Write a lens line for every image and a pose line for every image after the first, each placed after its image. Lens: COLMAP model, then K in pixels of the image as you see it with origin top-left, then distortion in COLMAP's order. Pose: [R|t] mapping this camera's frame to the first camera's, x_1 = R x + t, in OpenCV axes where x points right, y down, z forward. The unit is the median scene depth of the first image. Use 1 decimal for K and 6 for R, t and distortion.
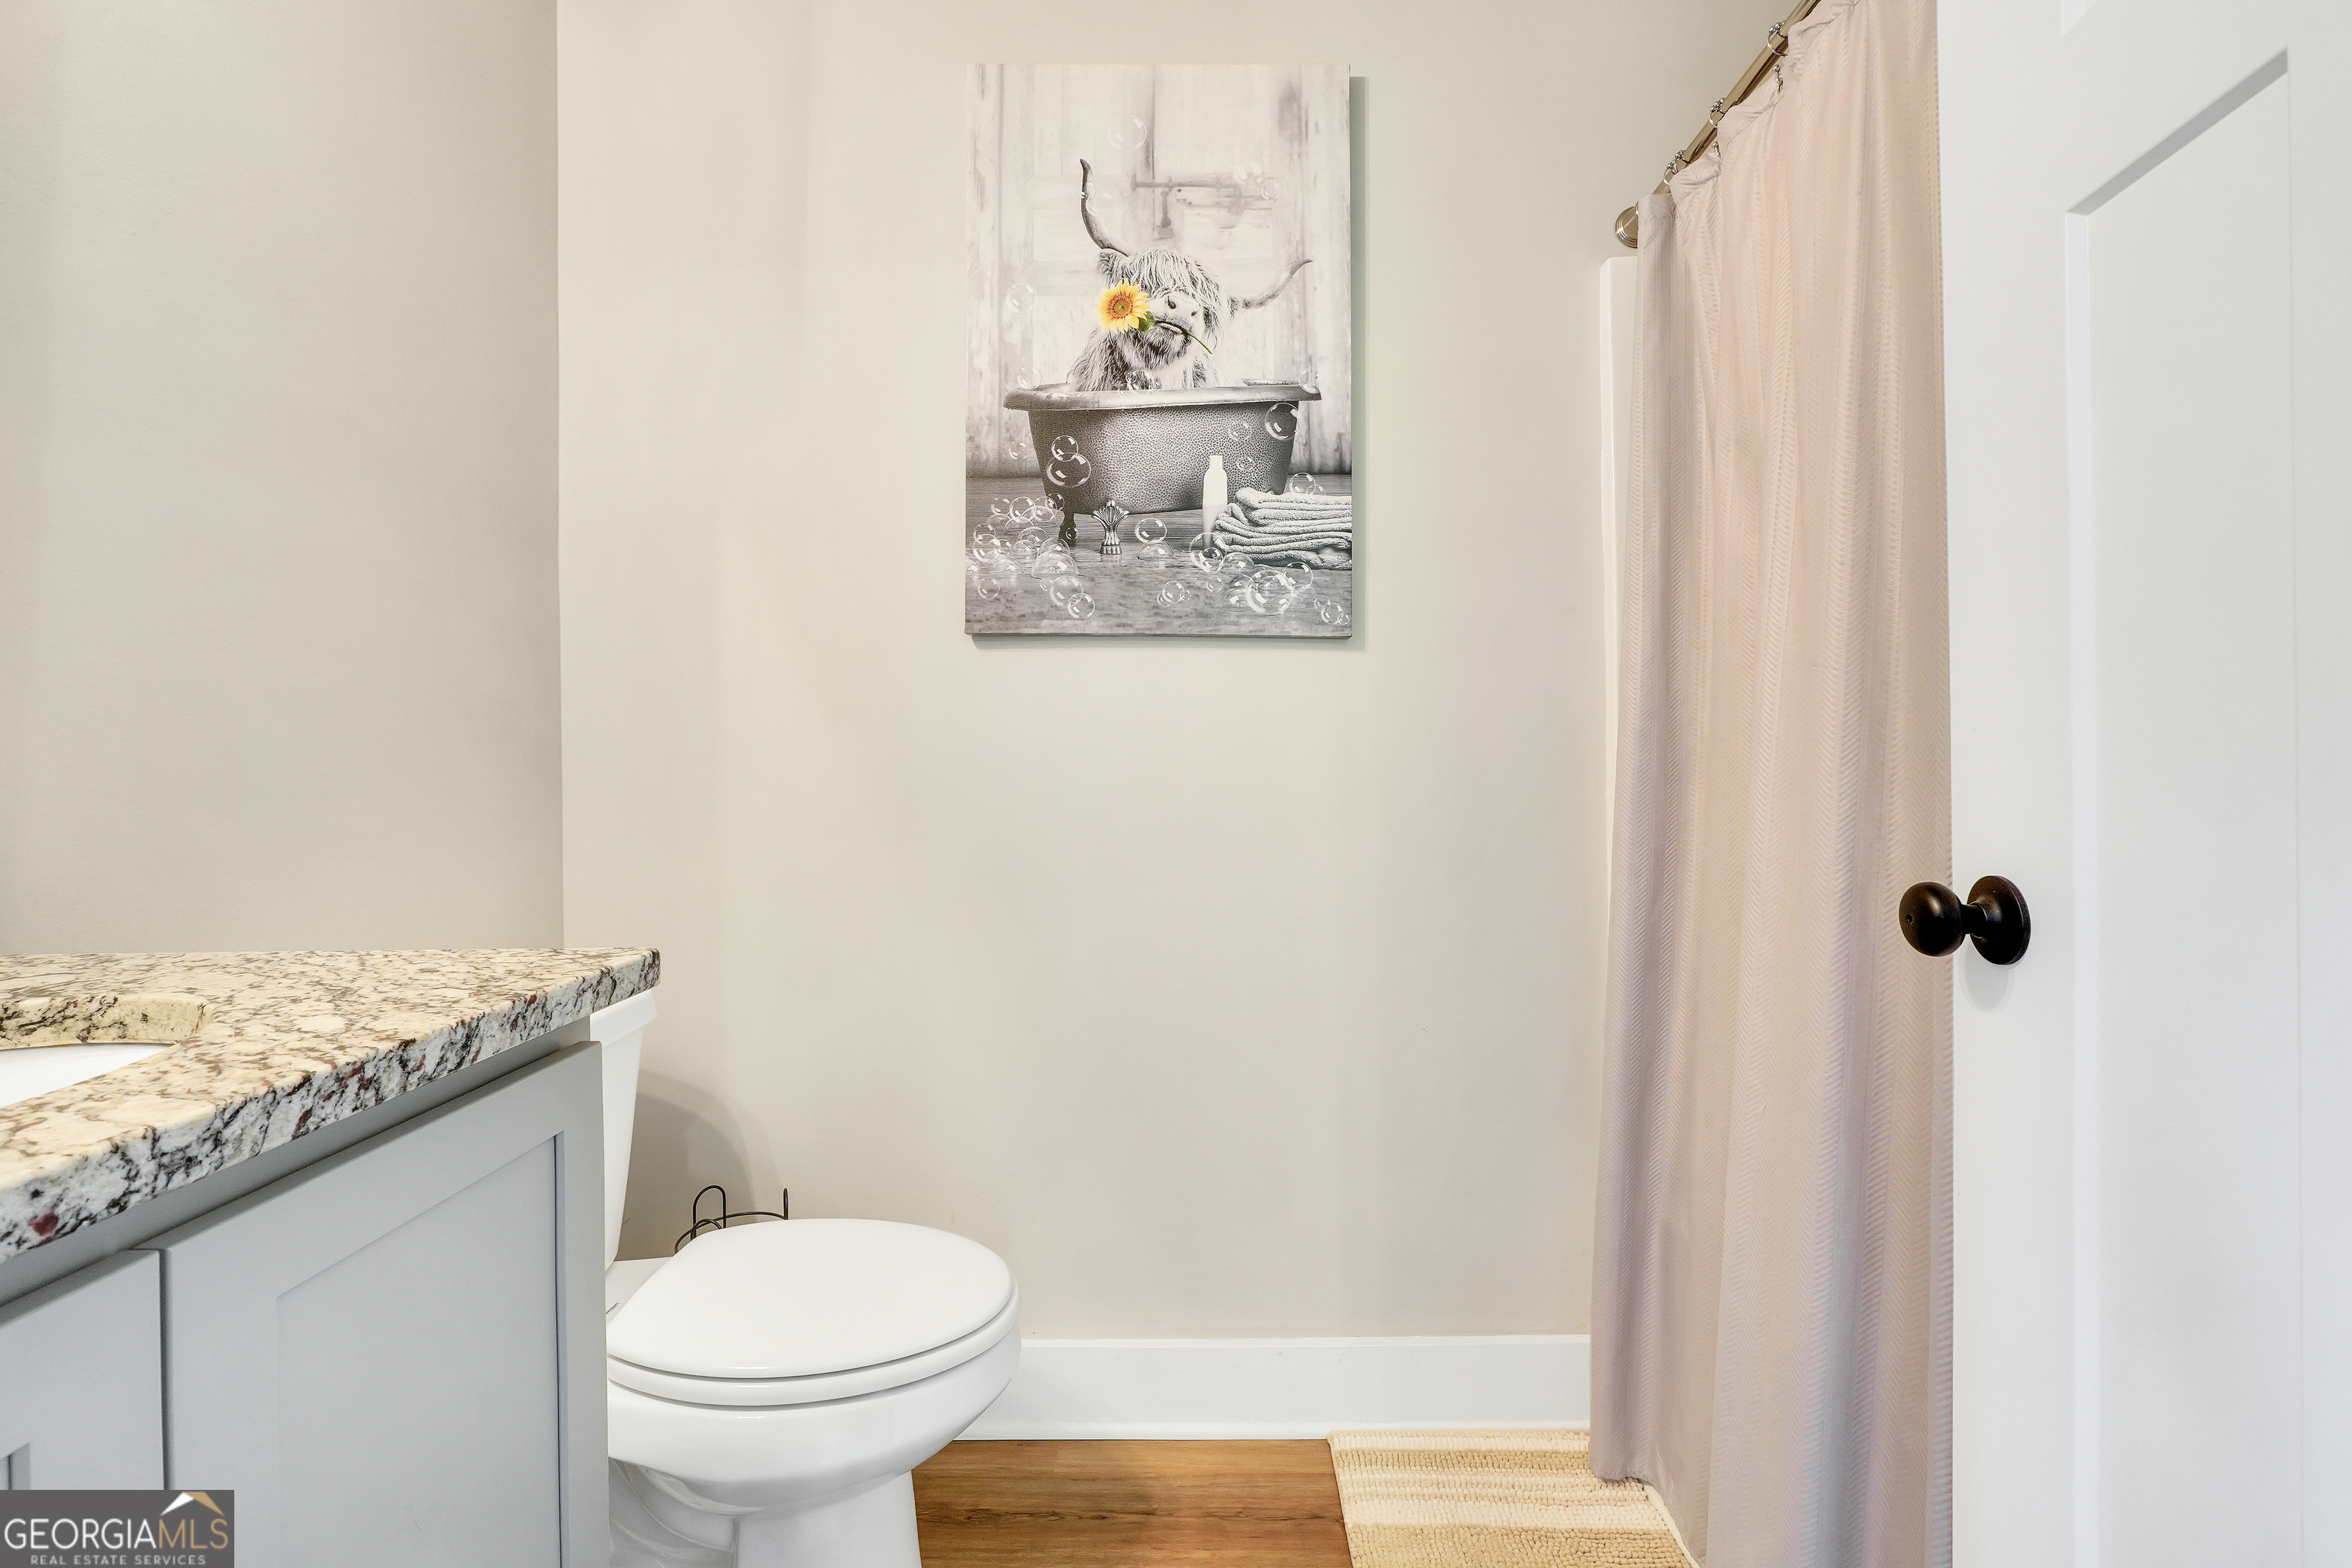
lens RADIAL K [[991.1, 0, 1178.9], [0, 991.1, 753.7], [0, 0, 1]] dist [-0.019968, 0.005919]
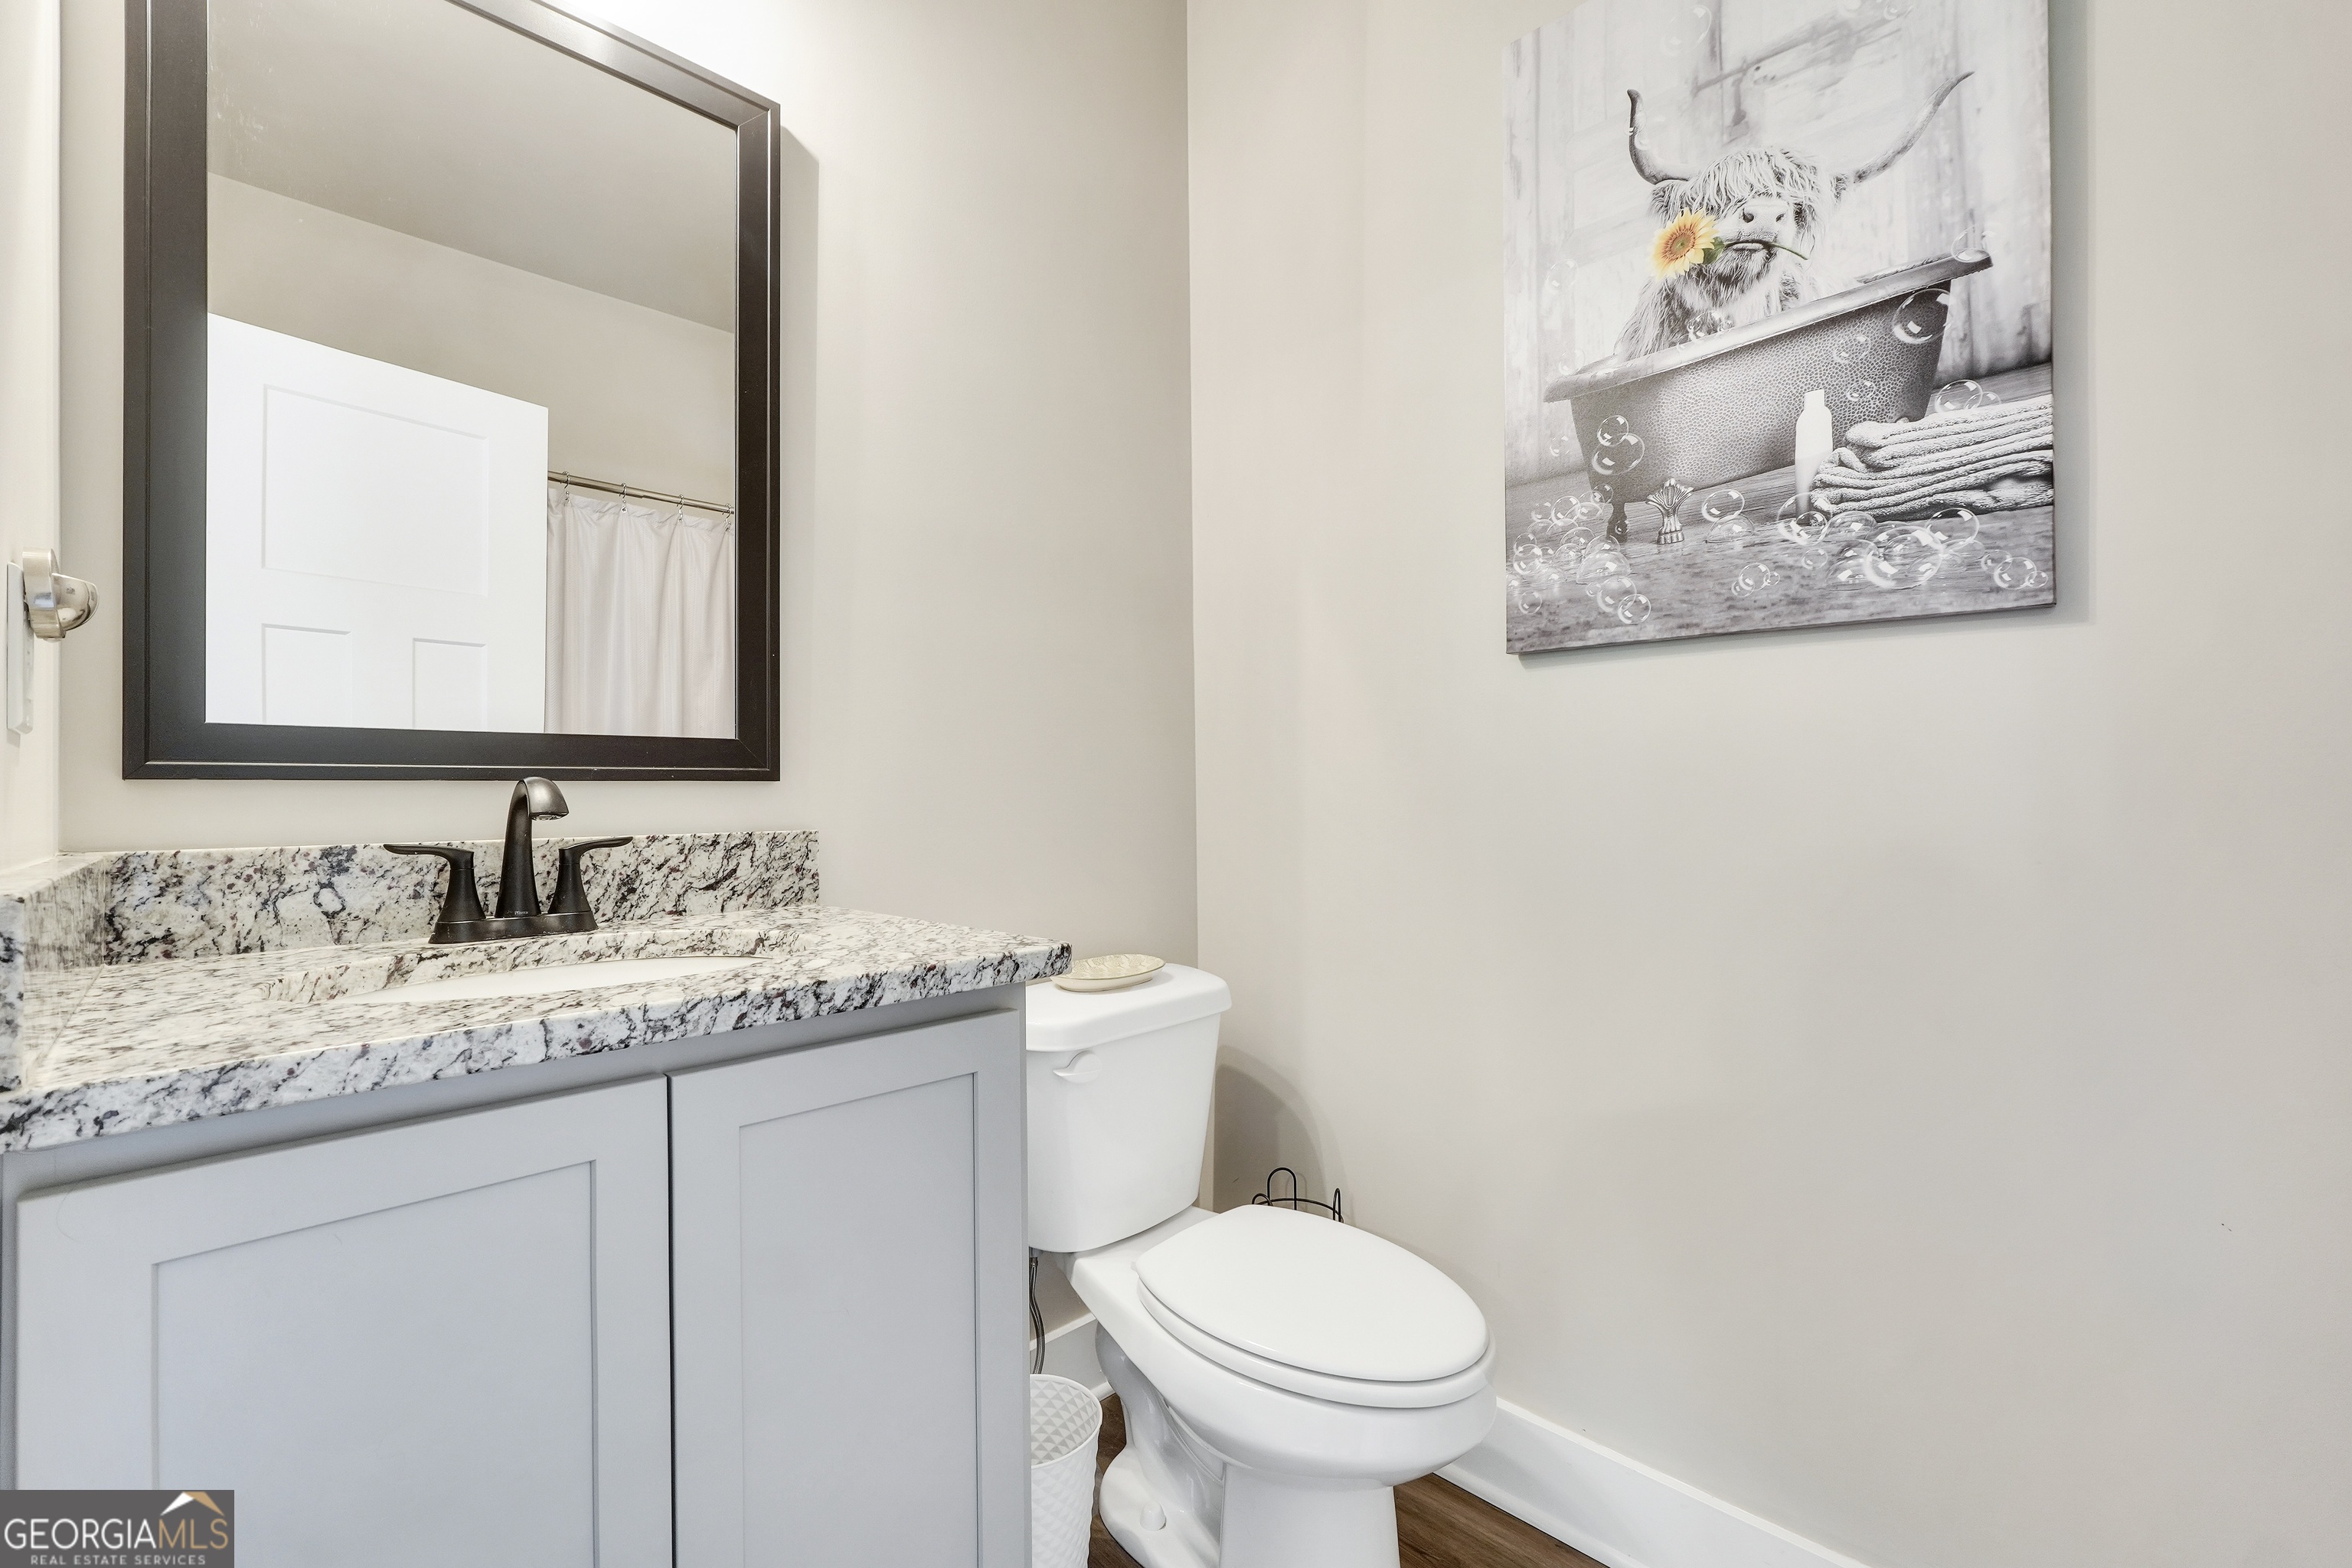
lens RADIAL K [[990.8, 0, 1164.2], [0, 990.8, 779.4], [0, 0, 1]] dist [-0.017571, 0.006589]
pose [[0.706865, -0.006750, -0.707317, 0.217813], [0.007225, 0.999971, -0.002323, -0.002058], [0.707312, -0.003468, 0.706893, 0.104253]]
